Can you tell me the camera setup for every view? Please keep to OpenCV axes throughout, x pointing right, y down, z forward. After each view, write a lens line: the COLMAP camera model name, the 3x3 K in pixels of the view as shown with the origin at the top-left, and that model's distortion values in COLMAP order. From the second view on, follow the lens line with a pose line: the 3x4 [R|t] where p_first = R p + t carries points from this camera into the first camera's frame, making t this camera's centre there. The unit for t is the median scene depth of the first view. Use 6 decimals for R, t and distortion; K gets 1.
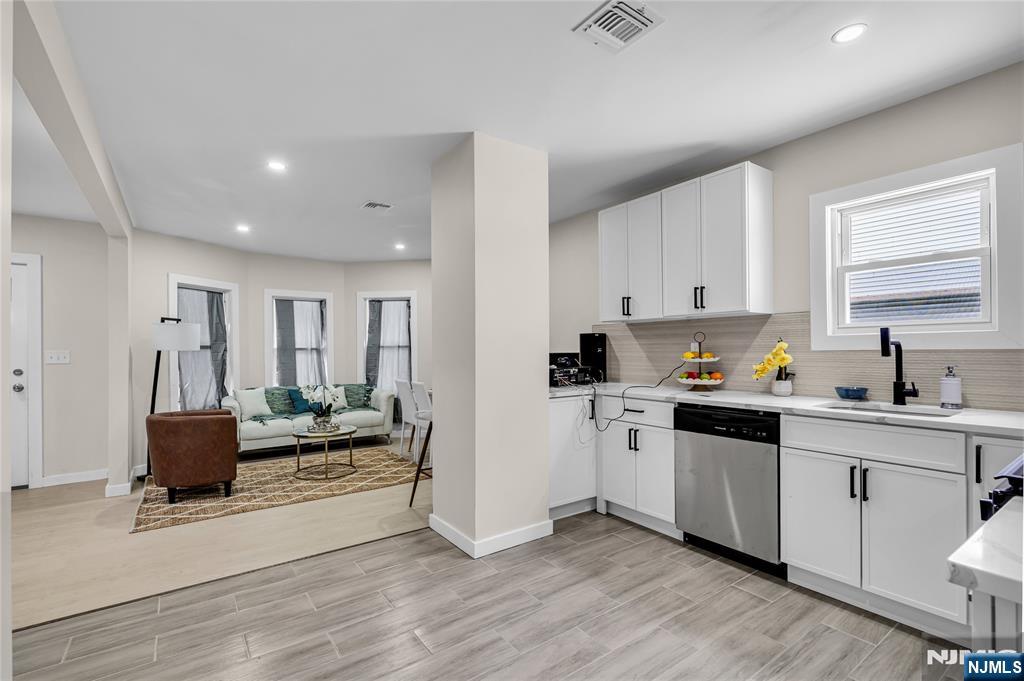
lens RADIAL K [[464.5, 0, 506.3], [0, 464.5, 347.7], [0, 0, 1]] dist [-0.005306, 0.000585]
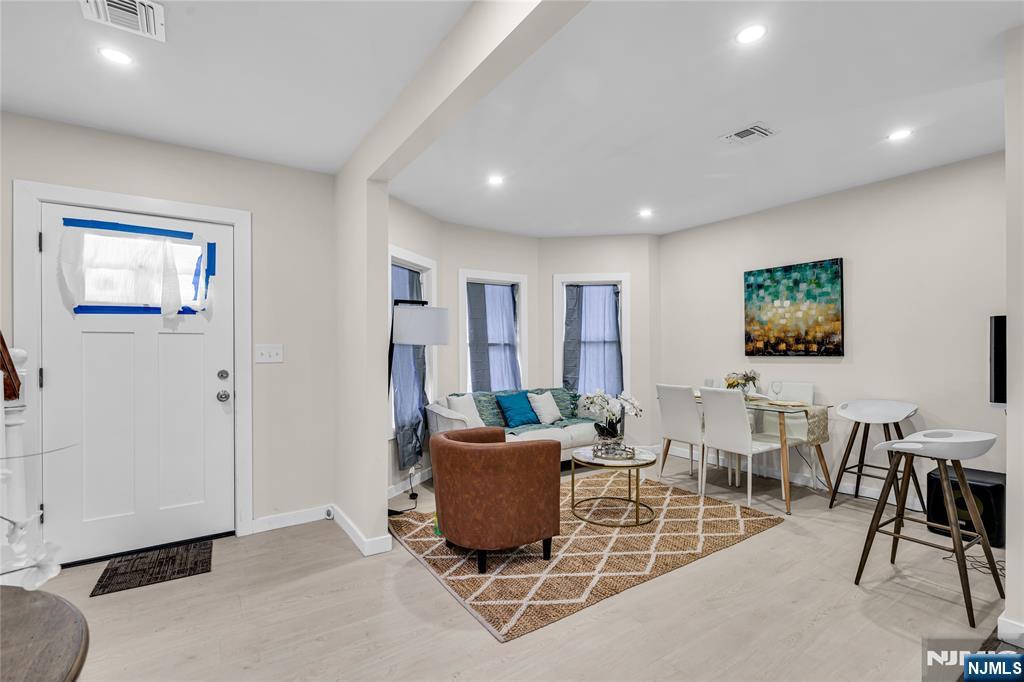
lens RADIAL K [[464.5, 0, 510.5], [0, 464.5, 347.0], [0, 0, 1]] dist [-0.005306, 0.000585]
pose [[0.999603, 0.003156, -0.027988, -0.453008], [-0.003082, 0.999992, 0.002673, 0.005508], [0.027997, -0.002586, 0.999605, 0.225019]]
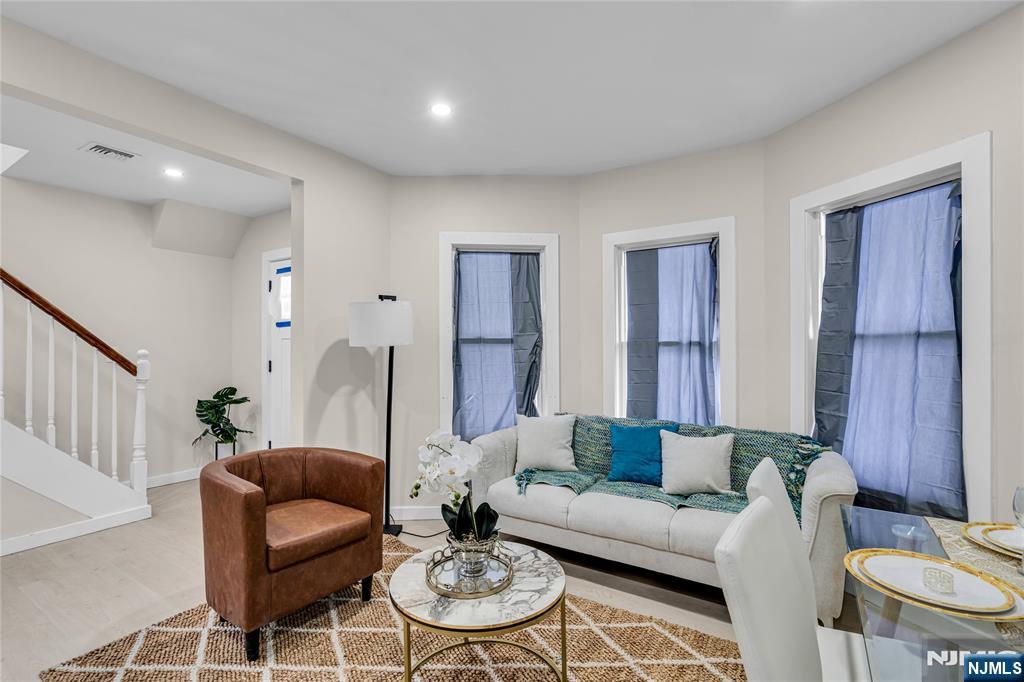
lens RADIAL K [[464.5, 0, 511.9], [0, 464.5, 349.9], [0, 0, 1]] dist [-0.005306, 0.000585]
pose [[0.374473, 0.009714, -0.927187, -0.051371], [0.003348, 0.999924, 0.011828, 0.003430], [0.927232, -0.007533, 0.374412, 0.761162]]
